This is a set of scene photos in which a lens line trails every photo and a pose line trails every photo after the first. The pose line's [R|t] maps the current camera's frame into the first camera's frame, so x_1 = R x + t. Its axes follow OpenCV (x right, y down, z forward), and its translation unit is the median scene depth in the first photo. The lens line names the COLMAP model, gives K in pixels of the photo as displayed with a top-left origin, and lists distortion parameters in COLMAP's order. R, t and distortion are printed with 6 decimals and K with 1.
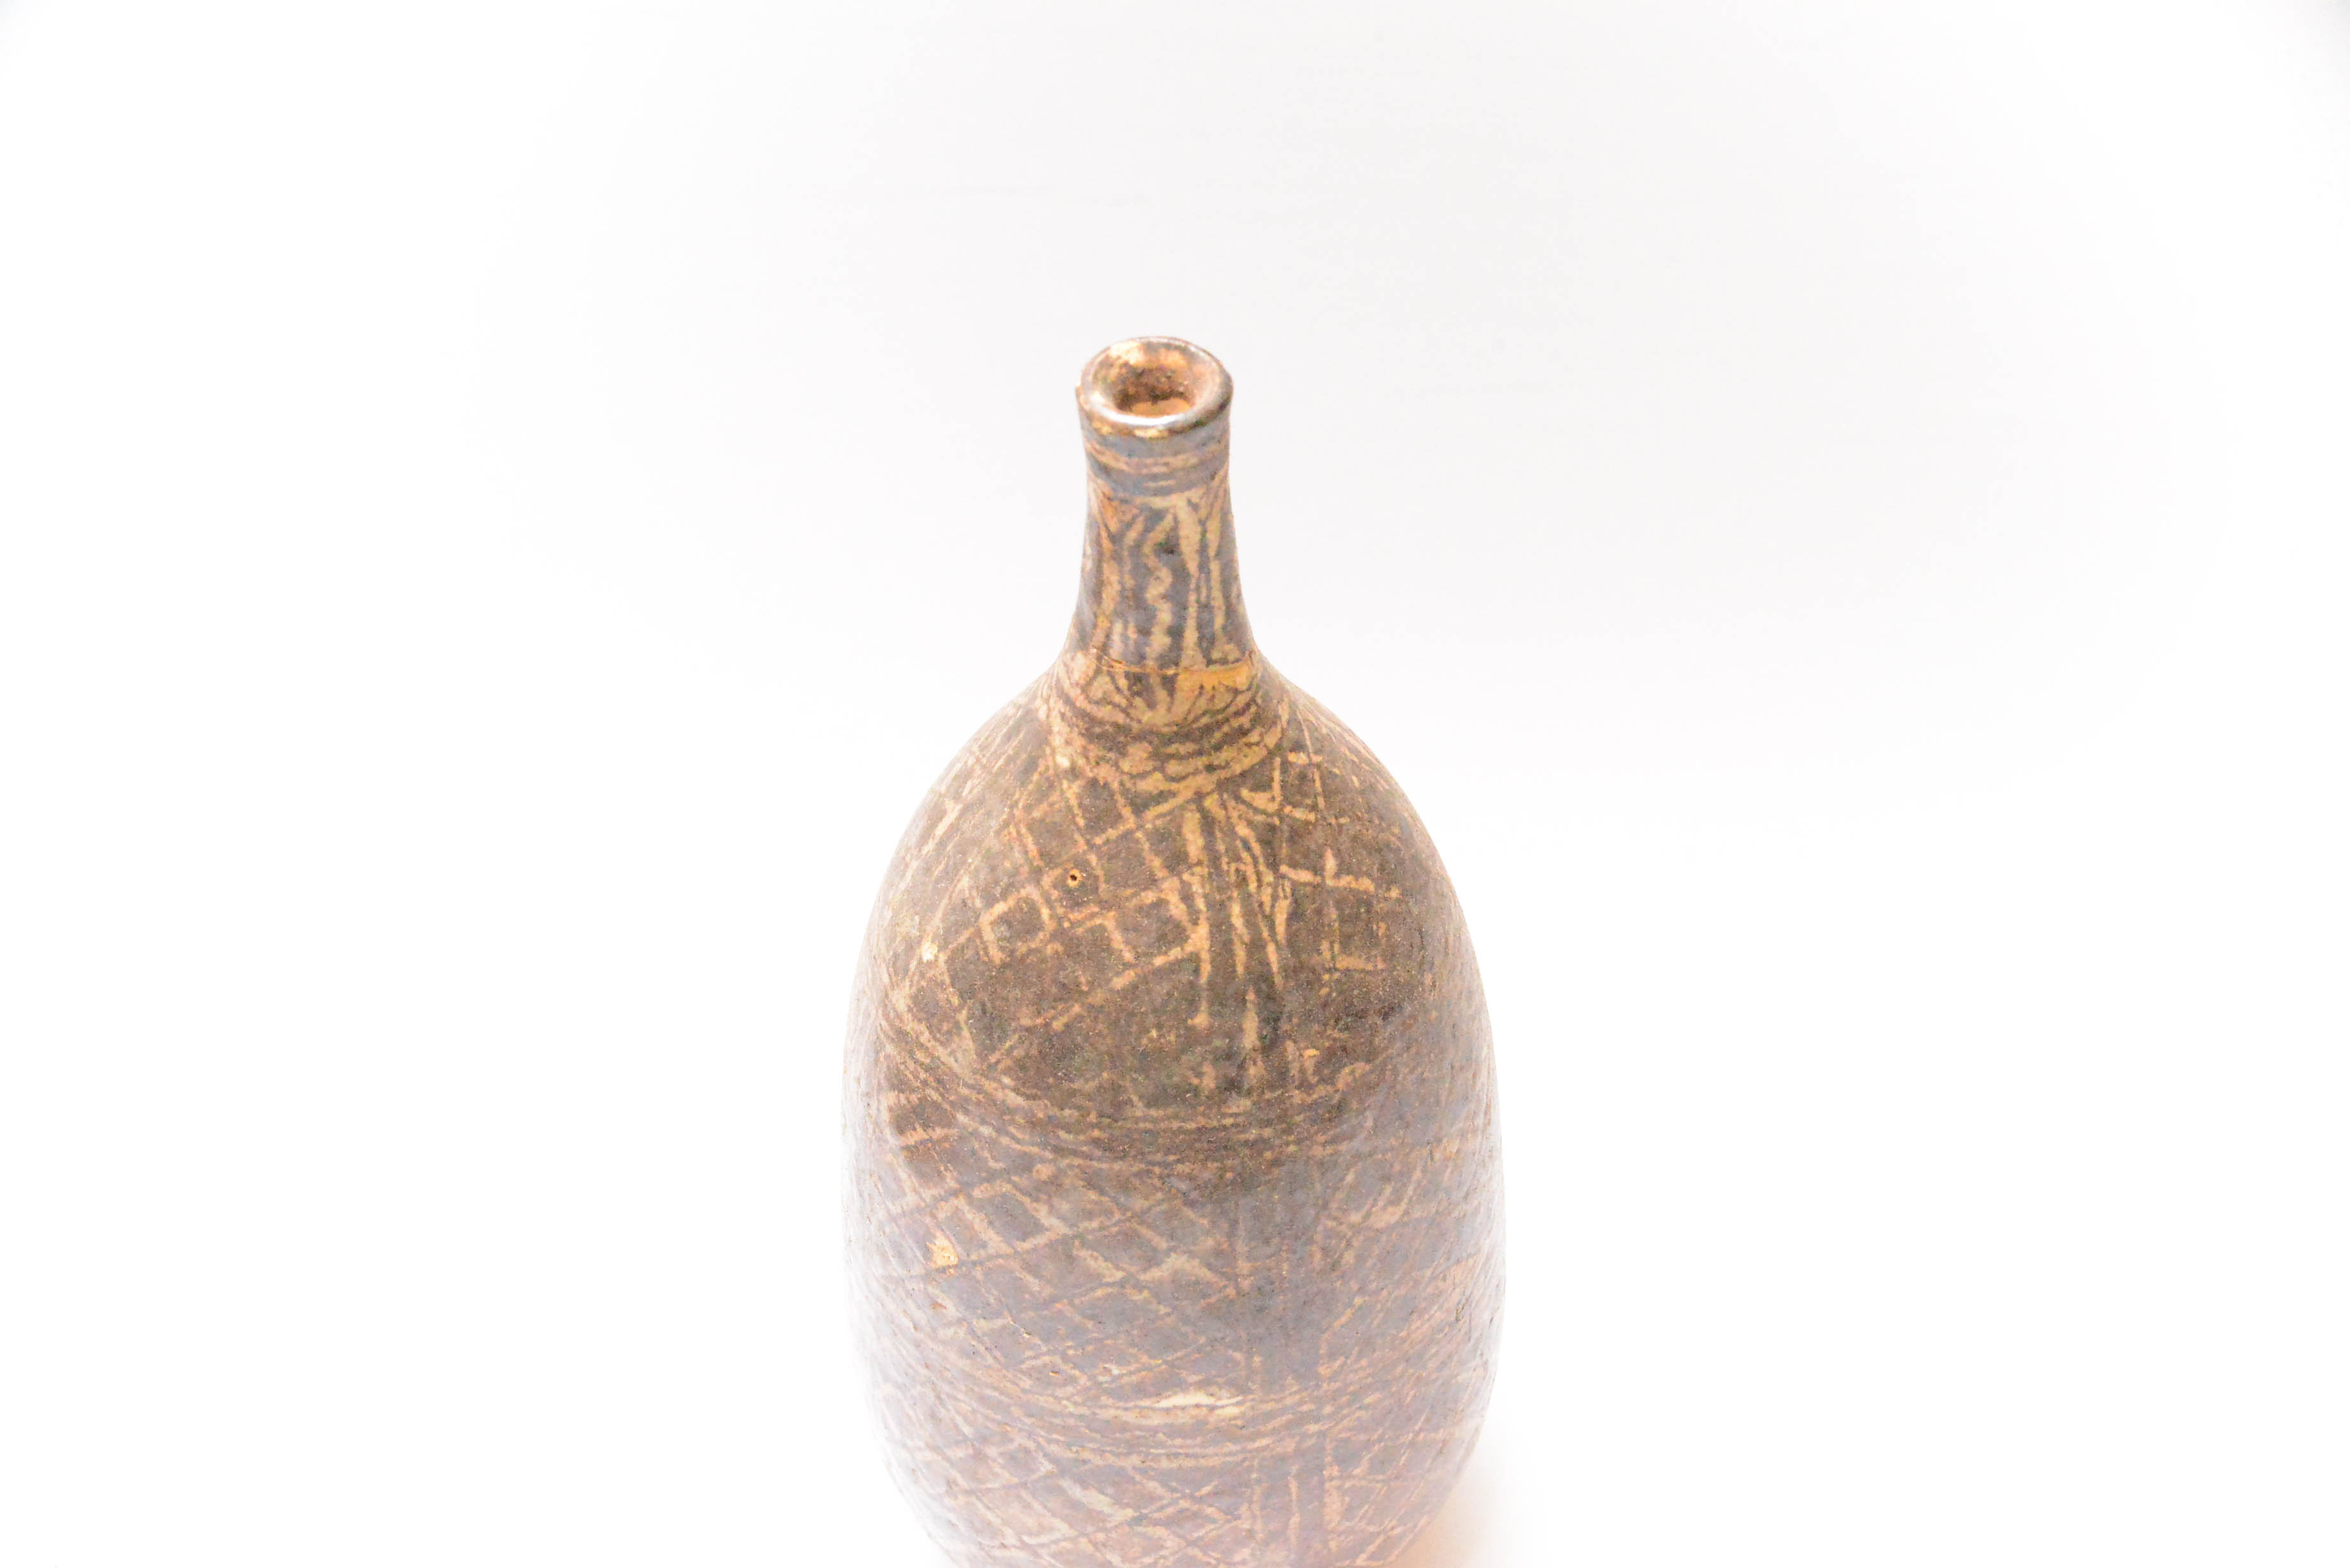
lens RADIAL K [[3449.3, 0, 1175.0], [0, 3449.3, 784.0], [0, 0, 1]] dist [0.033741, 0.006779]
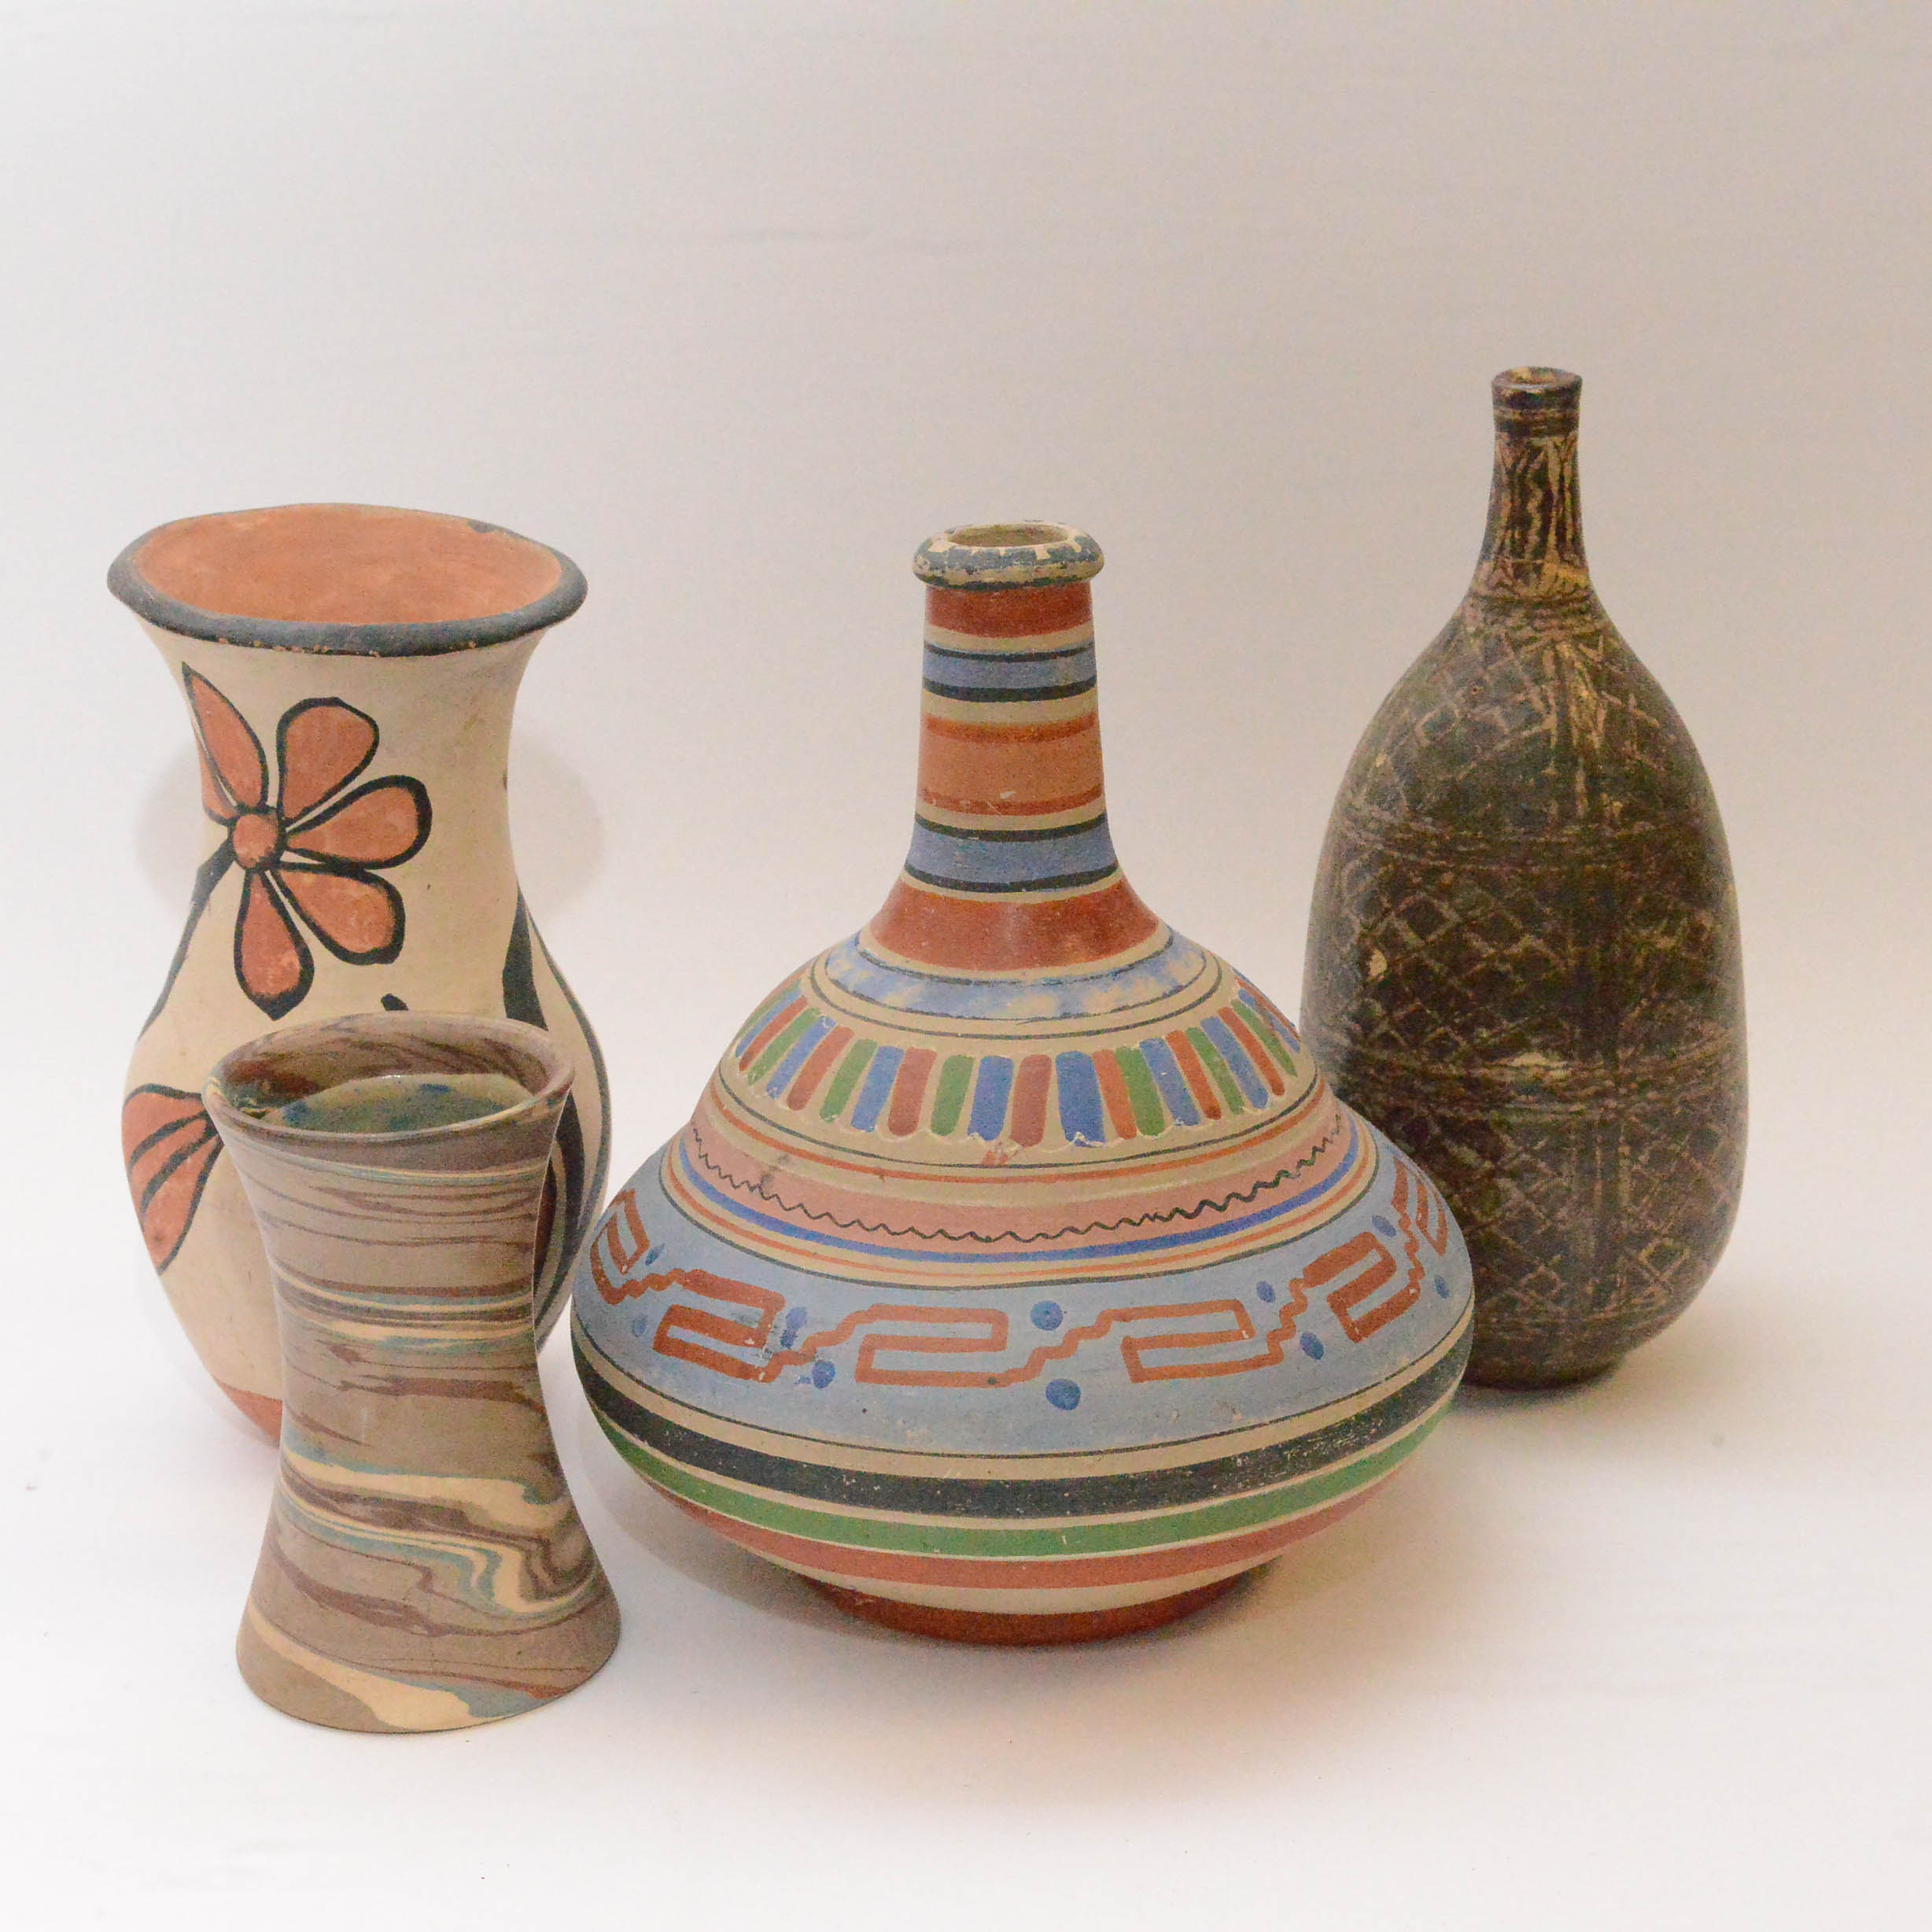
lens RADIAL K [[4242.5, 0, 997.9], [0, 4242.5, 962.9], [0, 0, 1]] dist [0.018333, 0.248937]
pose [[0.992242, 0.037401, -0.118564, -0.010079], [-0.080670, 0.919339, -0.385107, 0.936359], [0.094597, 0.391684, 0.915224, -0.819652]]
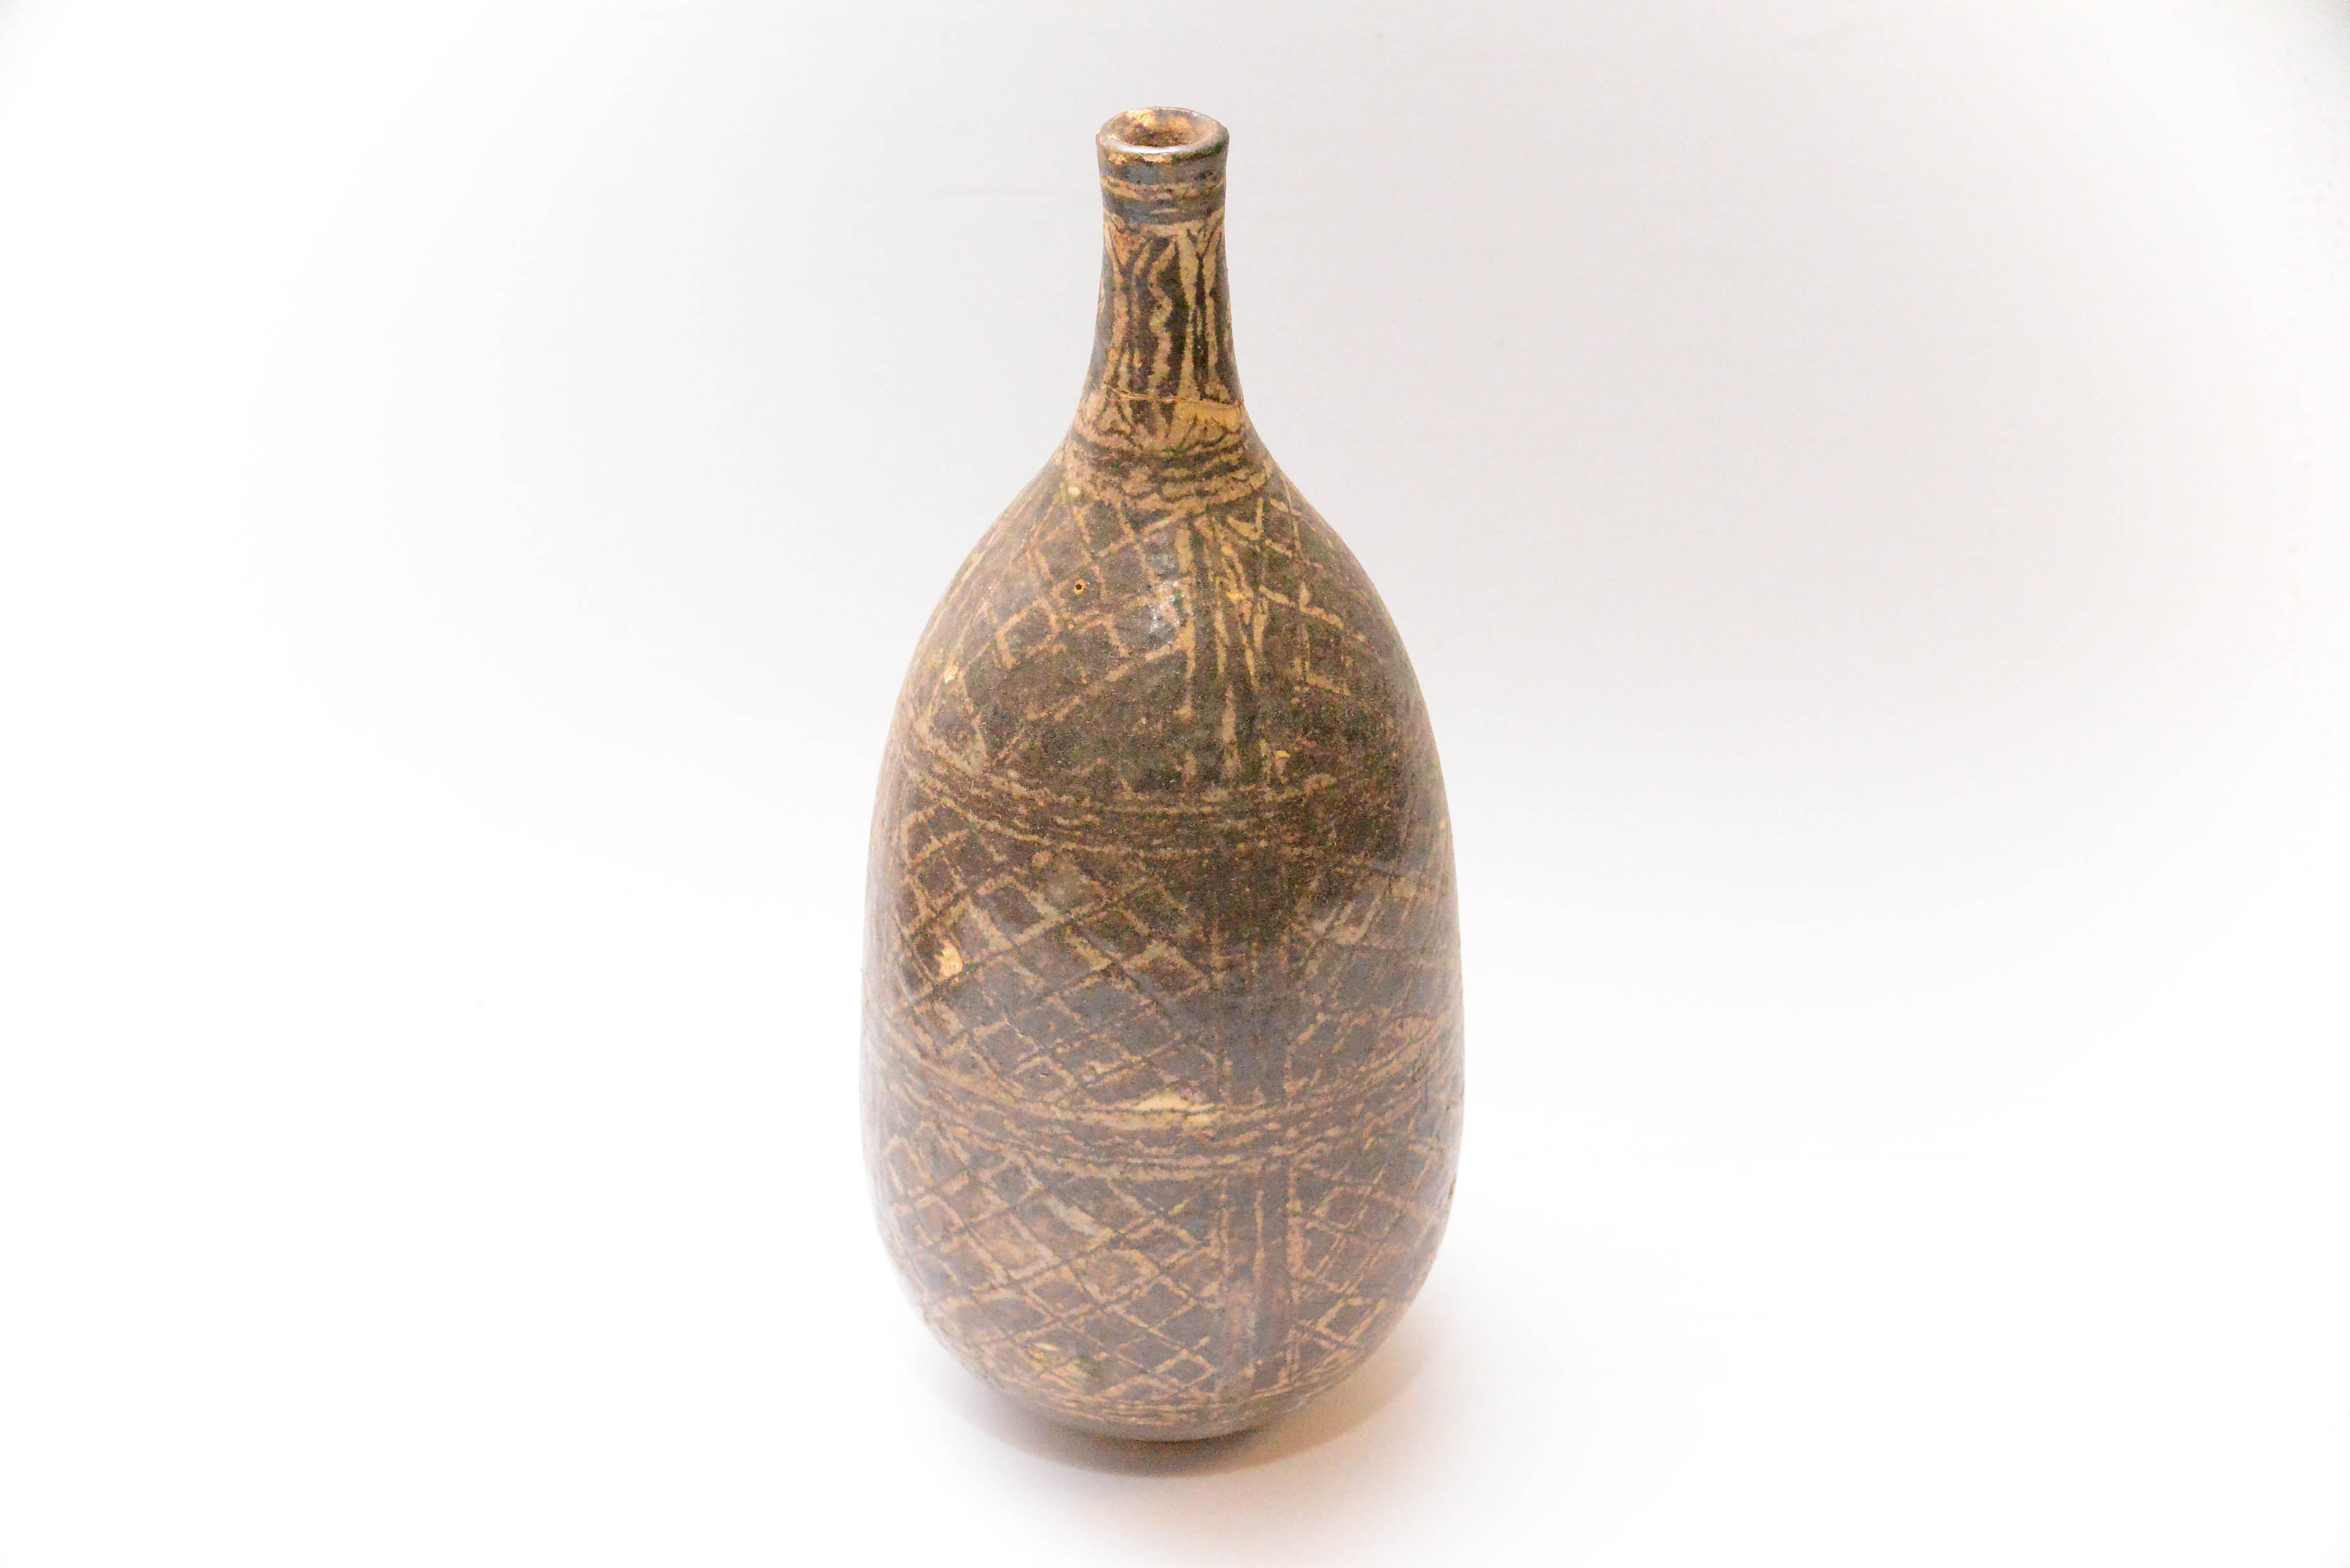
lens RADIAL K [[3449.3, 0, 1175.0], [0, 3449.3, 784.0], [0, 0, 1]] dist [0.033741, 0.006779]
pose [[0.999105, 0.034075, -0.025049, 0.033081], [-0.038642, 0.976226, -0.213284, 0.330483], [0.017186, 0.214061, 0.976669, -0.104359]]
